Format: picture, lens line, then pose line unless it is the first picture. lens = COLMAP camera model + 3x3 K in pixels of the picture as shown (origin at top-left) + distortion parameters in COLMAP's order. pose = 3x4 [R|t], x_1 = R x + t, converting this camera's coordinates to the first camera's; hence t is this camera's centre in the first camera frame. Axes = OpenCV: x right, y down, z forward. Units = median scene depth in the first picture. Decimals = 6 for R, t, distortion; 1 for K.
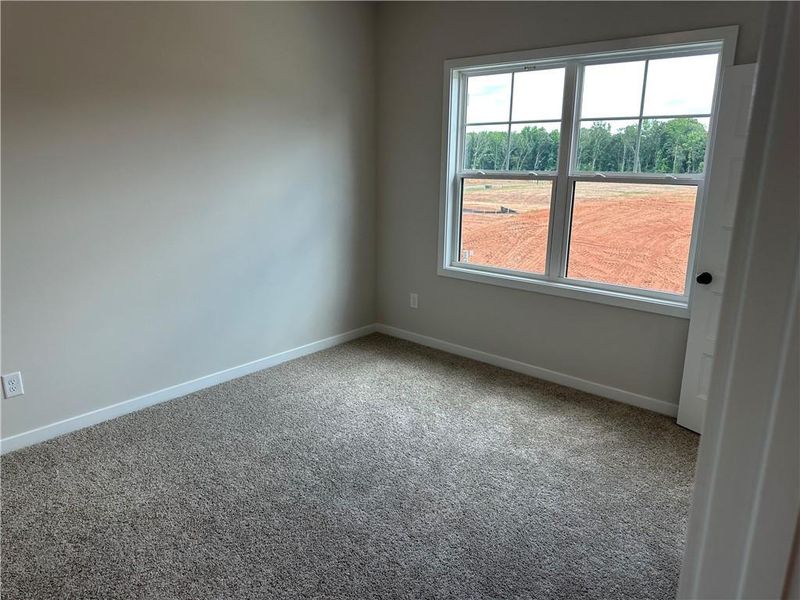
lens RADIAL K [[573.4, 0, 400.0], [0, 573.4, 300.0], [0, 0, 1]] dist [0.070757, -0.087962]
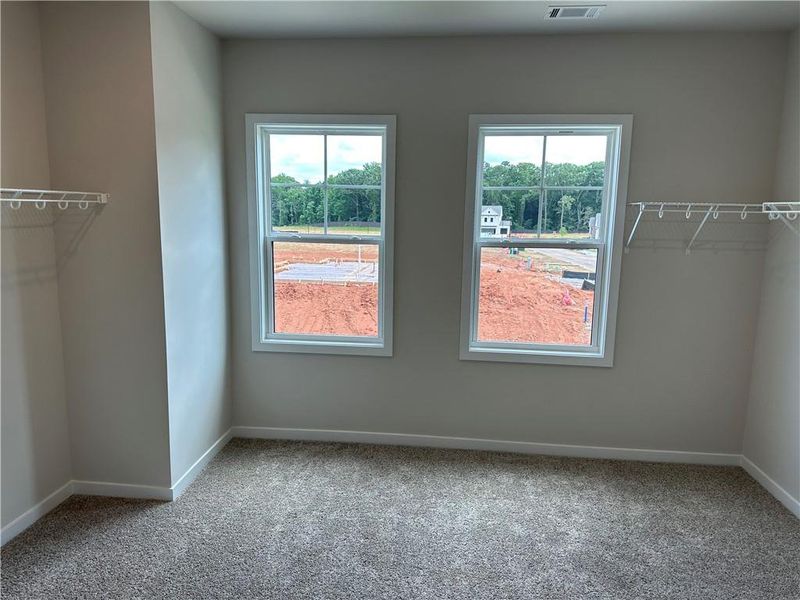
lens RADIAL K [[543.1, 0, 400.0], [0, 543.1, 300.0], [0, 0, 1]] dist [0.053351, -0.000874]
pose [[0.814033, -0.077379, 0.575642, -0.238464], [0.129612, 0.990295, -0.050171, -0.052881], [-0.566173, 0.115451, 0.816161, 0.200827]]
